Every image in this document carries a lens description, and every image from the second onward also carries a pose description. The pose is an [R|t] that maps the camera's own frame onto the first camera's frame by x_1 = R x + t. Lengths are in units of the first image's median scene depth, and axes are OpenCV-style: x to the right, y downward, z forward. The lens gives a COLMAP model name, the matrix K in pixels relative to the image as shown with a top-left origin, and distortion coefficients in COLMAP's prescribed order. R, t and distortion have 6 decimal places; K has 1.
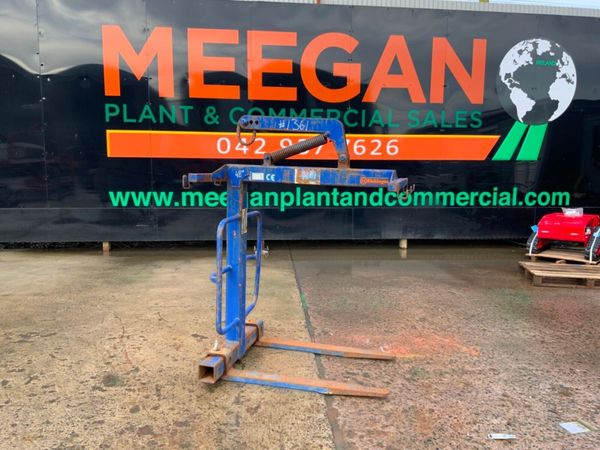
lens RADIAL K [[494.6, 0, 300.6], [0, 494.6, 227.7], [0, 0, 1]] dist [0.074560, -0.142024]
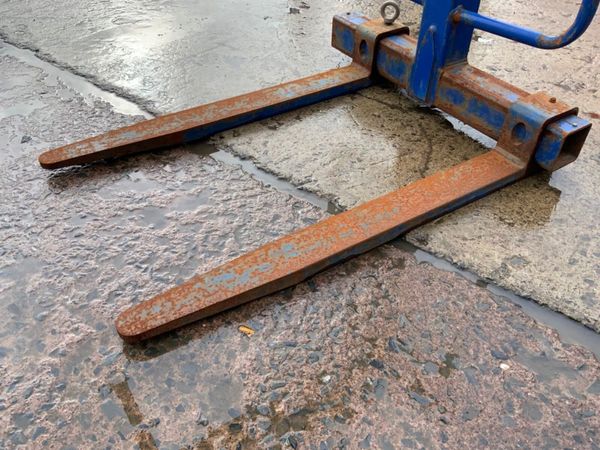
lens RADIAL K [[494.6, 0, 300.6], [0, 494.6, 227.7], [0, 0, 1]] dist [0.074560, -0.142024]
pose [[-0.669684, 0.468746, -0.576021, 0.149426], [-0.132173, 0.688021, 0.713553, 0.023301], [0.730789, 0.553990, -0.398801, 0.683864]]
